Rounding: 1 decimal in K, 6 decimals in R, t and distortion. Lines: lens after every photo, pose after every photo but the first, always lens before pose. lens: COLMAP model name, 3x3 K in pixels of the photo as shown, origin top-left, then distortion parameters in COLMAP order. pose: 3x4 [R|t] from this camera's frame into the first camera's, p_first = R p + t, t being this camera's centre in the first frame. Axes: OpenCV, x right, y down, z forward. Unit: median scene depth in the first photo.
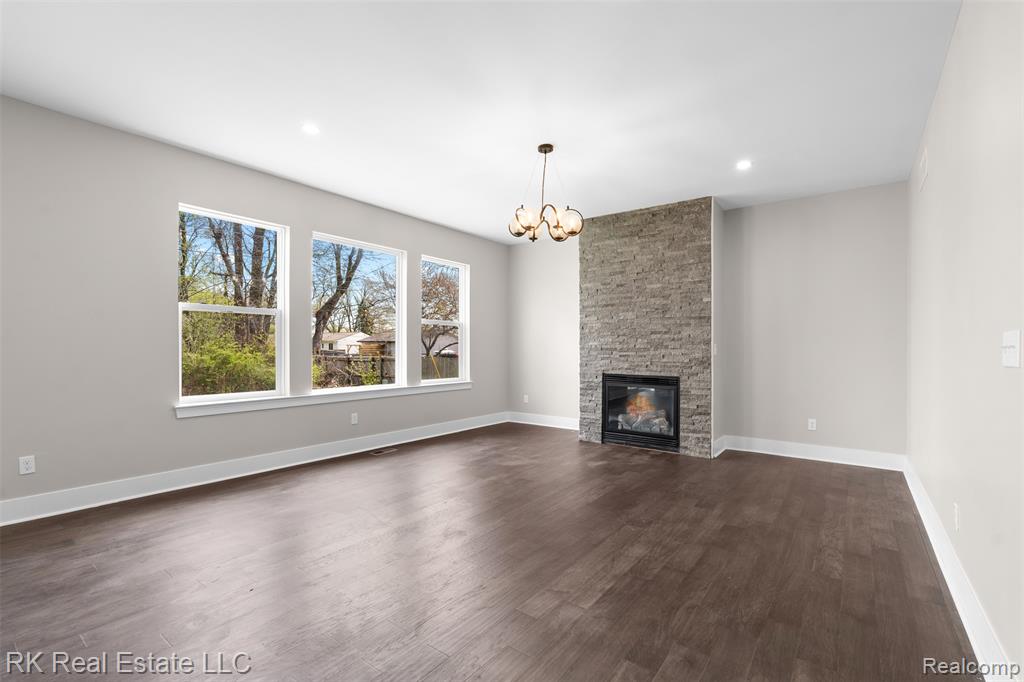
lens RADIAL K [[452.7, 0, 520.0], [0, 452.7, 349.1], [0, 0, 1]] dist [-0.000938, -0.000275]
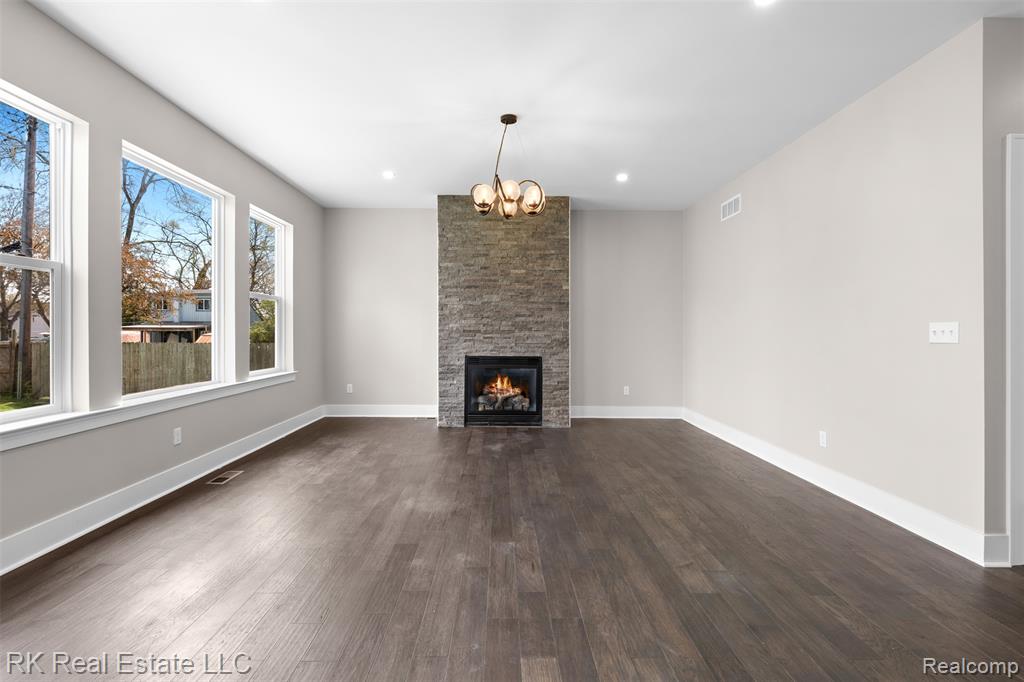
lens RADIAL K [[452.7, 0, 502.6], [0, 452.7, 333.1], [0, 0, 1]] dist [-0.000938, -0.000275]
pose [[0.800420, -0.002975, 0.599433, -0.357002], [-0.001018, 0.999980, 0.006321, -0.002150], [-0.599439, -0.005670, 0.800400, 0.172221]]
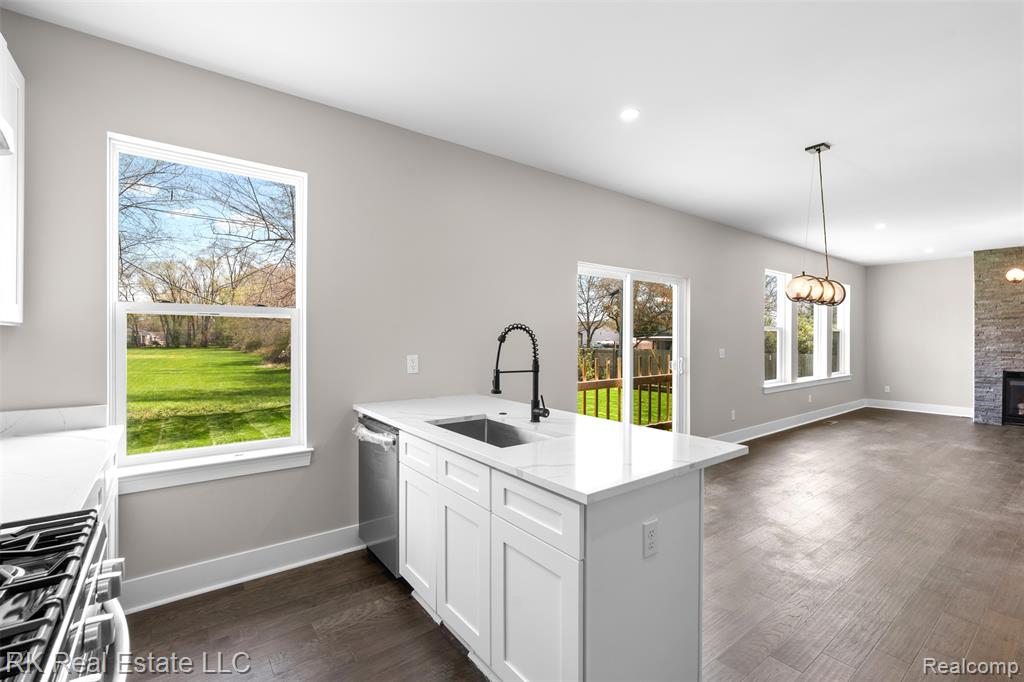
lens RADIAL K [[452.7, 0, 511.6], [0, 452.7, 340.5], [0, 0, 1]] dist [-0.000938, -0.000275]
pose [[0.958478, -0.001054, -0.285166, -0.823298], [0.002108, 0.999992, 0.003391, -0.041717], [0.285160, -0.003851, 0.958472, -0.653268]]
